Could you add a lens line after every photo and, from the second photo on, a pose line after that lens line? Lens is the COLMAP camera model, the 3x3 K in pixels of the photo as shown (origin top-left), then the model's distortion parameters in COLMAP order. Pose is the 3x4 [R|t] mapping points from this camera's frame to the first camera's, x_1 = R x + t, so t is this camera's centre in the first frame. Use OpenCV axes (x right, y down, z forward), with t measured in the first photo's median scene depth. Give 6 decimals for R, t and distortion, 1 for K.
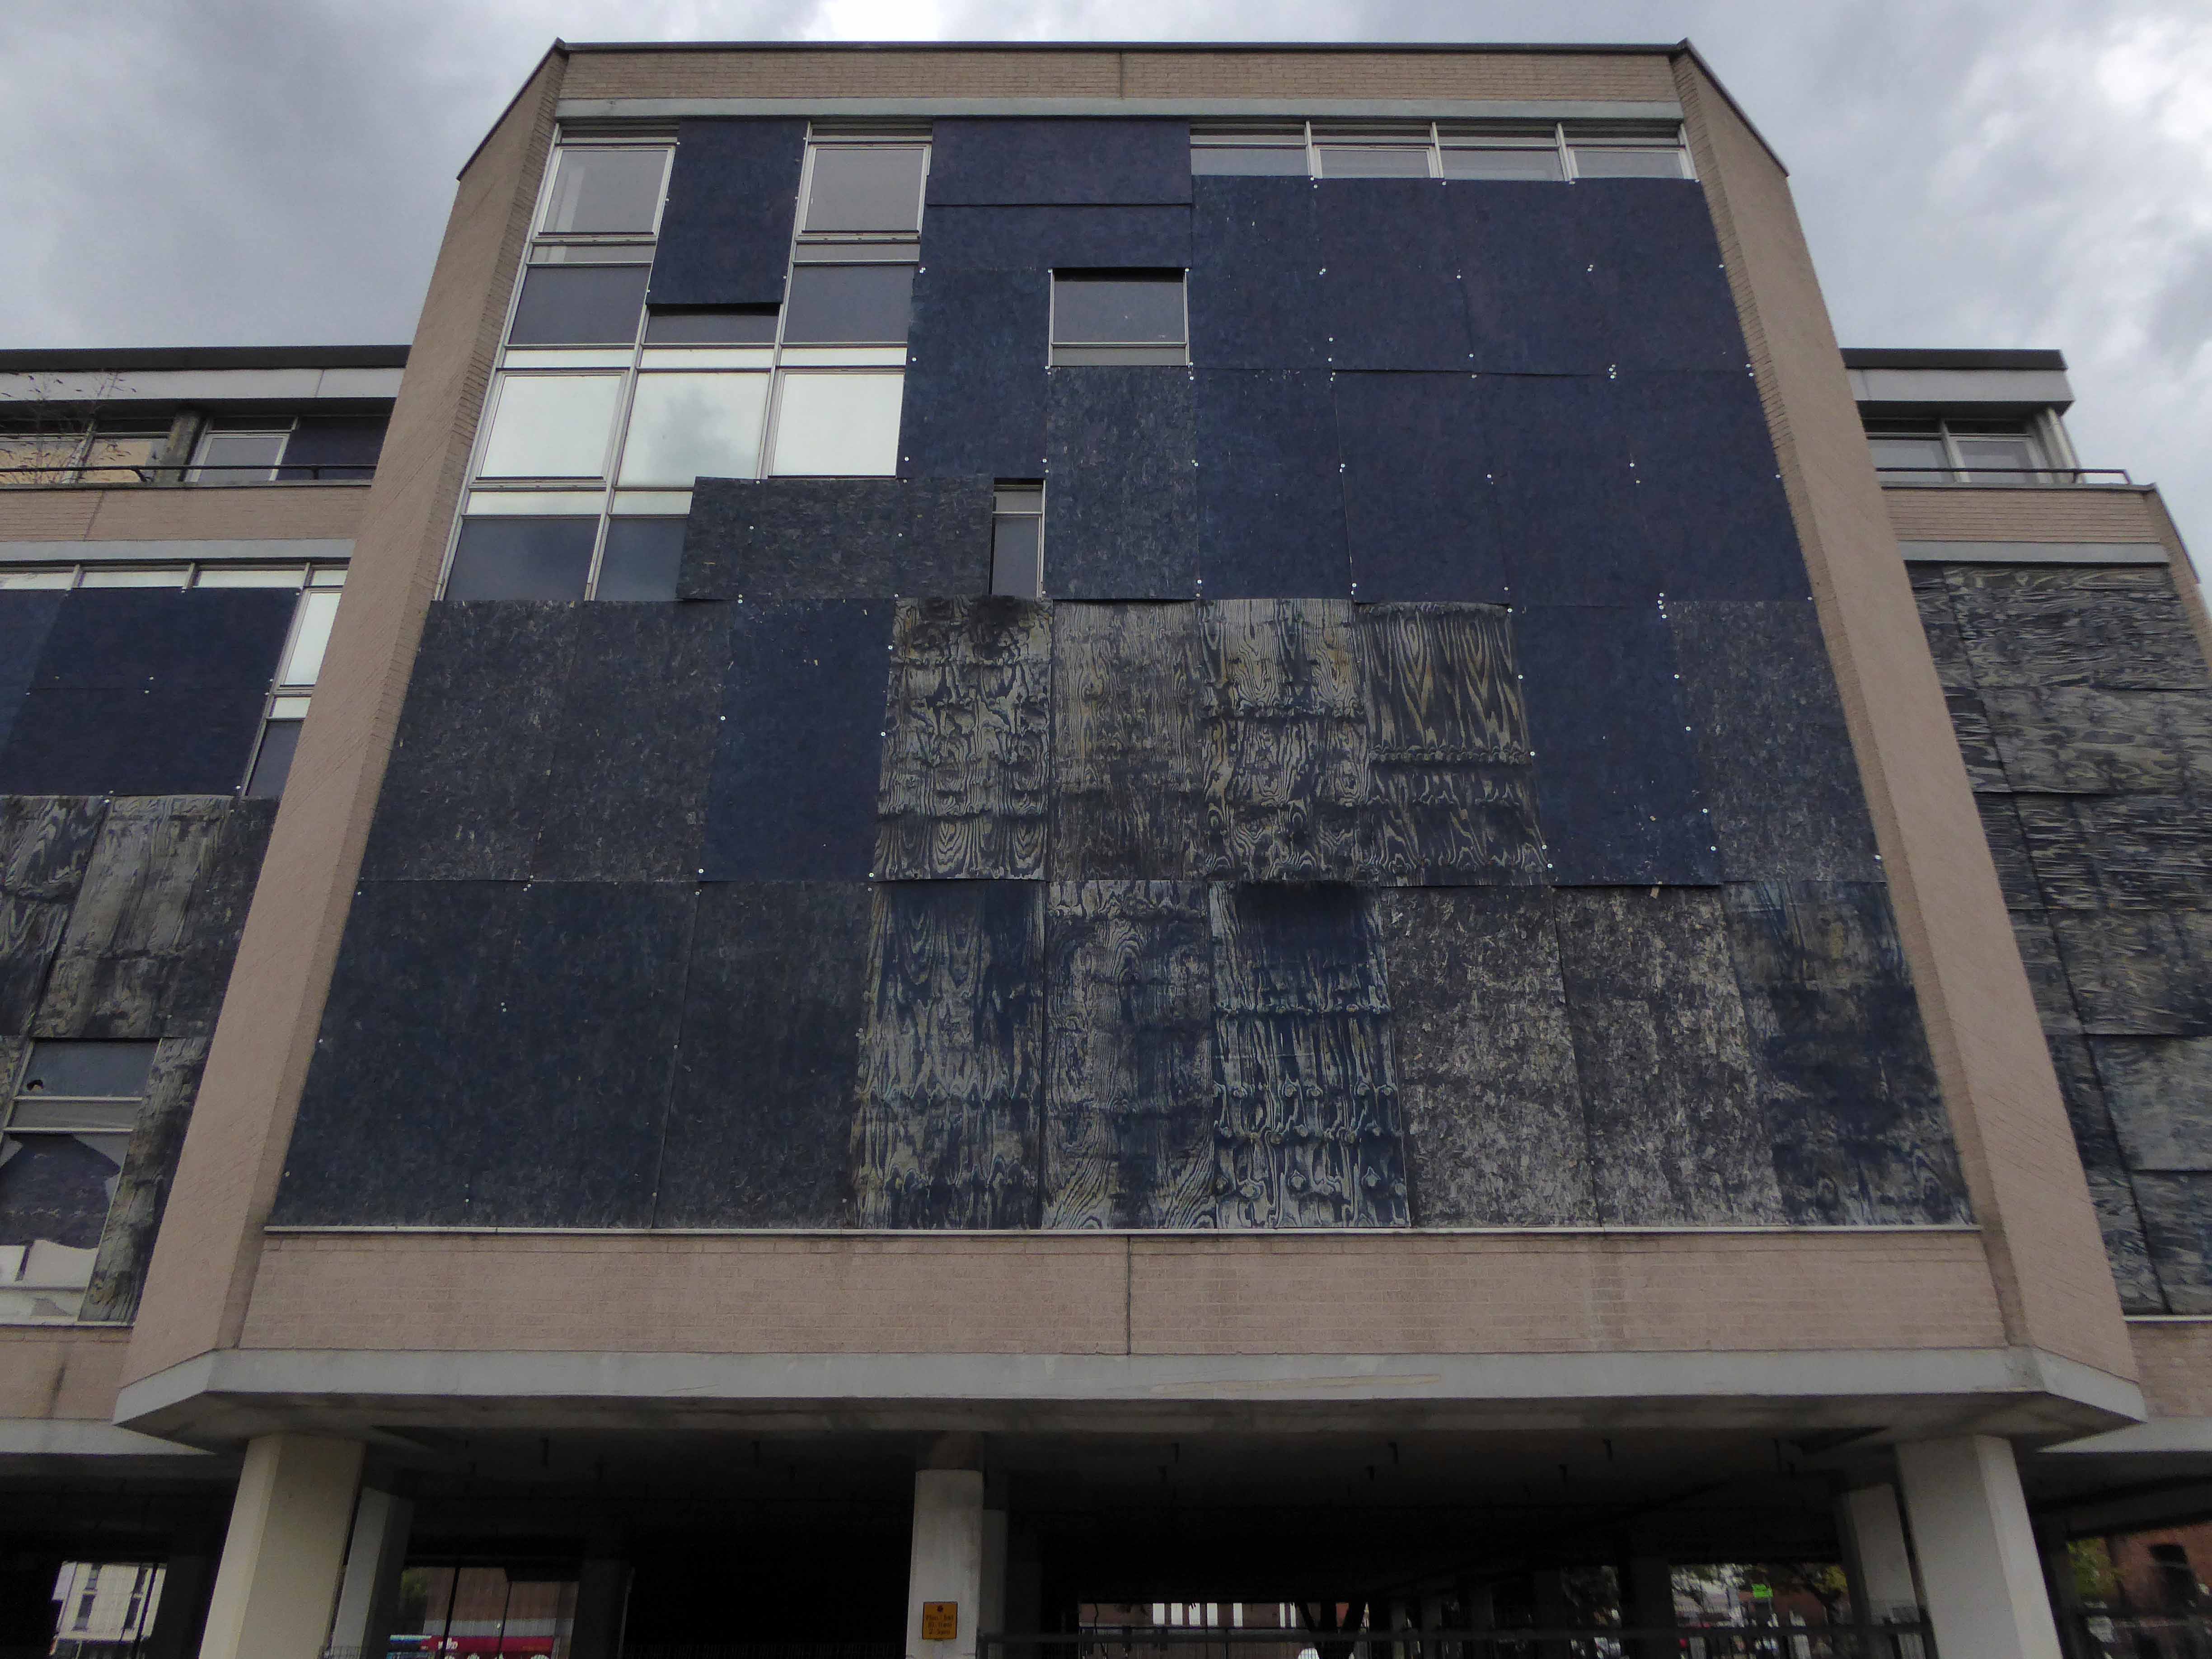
lens RADIAL K [[1571.3, 0, 1105.2], [0, 1571.3, 831.4], [0, 0, 1]] dist [-0.042557, 0.009672]
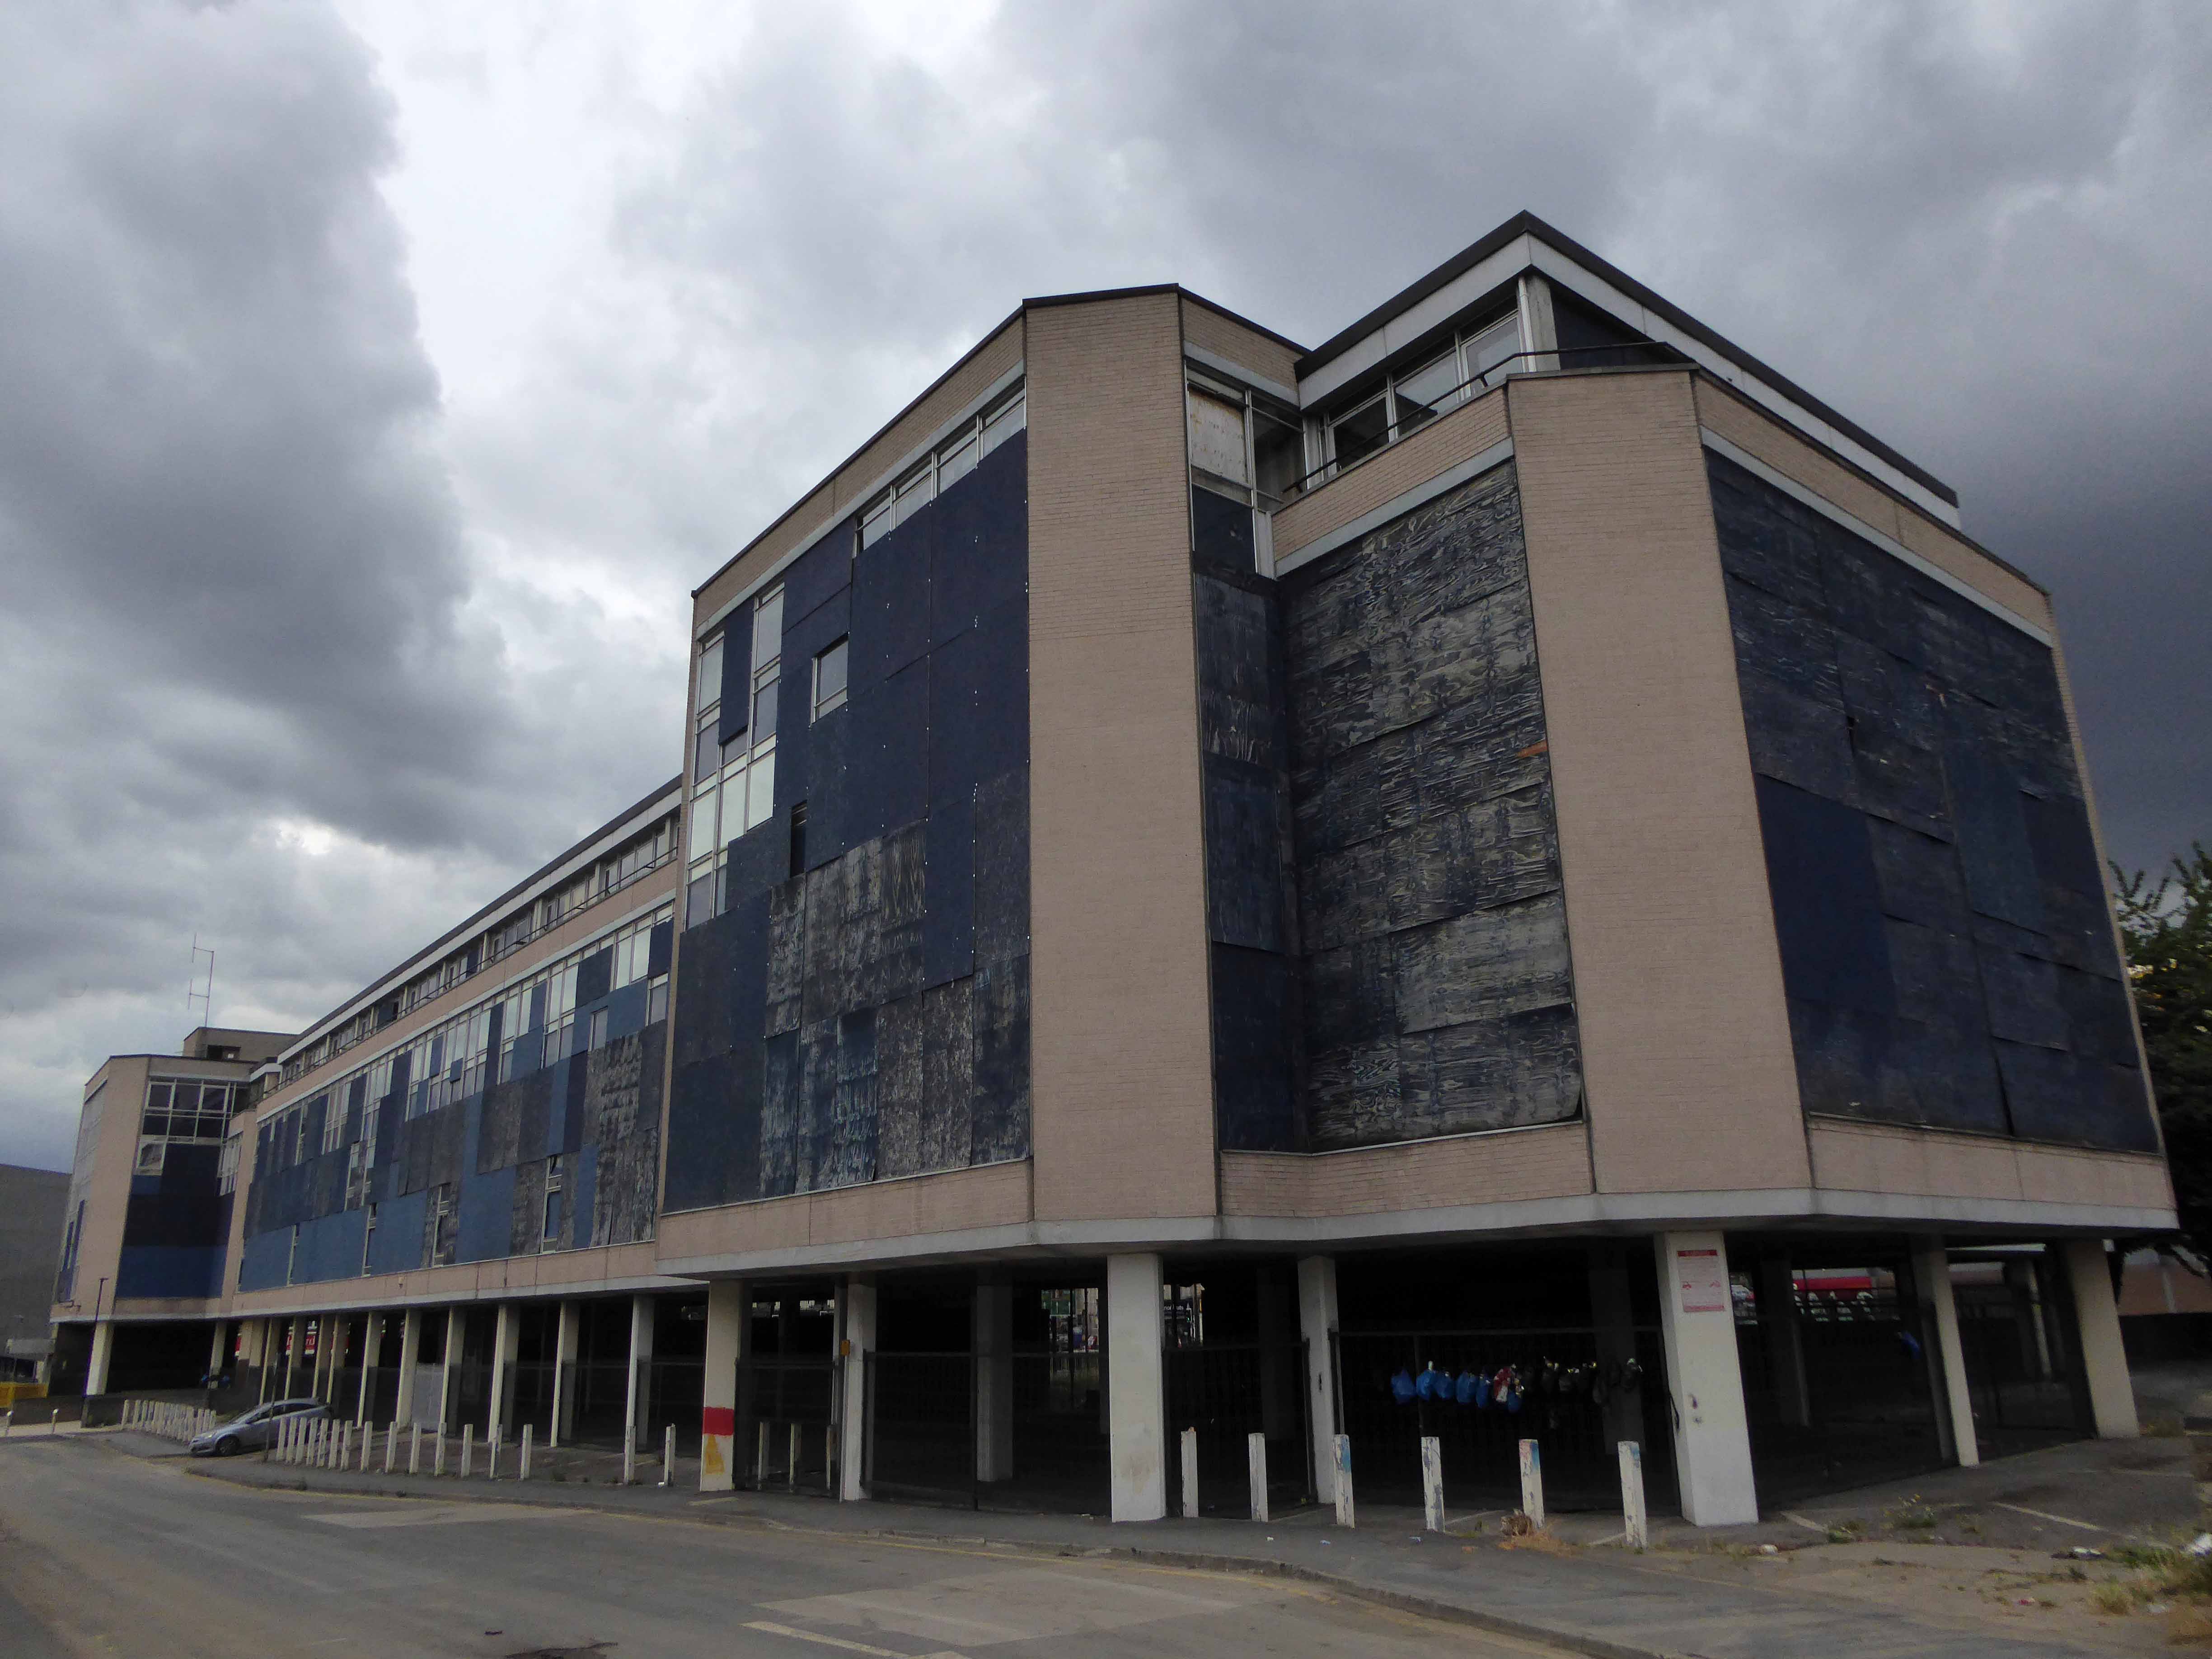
lens RADIAL K [[1571.3, 0, 1106.1], [0, 1571.3, 827.0], [0, 0, 1]] dist [-0.042557, 0.009672]
pose [[0.614506, -0.251674, -0.747691, 1.851914], [0.396593, 0.917837, 0.017003, -0.089953], [0.681979, -0.306978, 0.663829, -0.054481]]
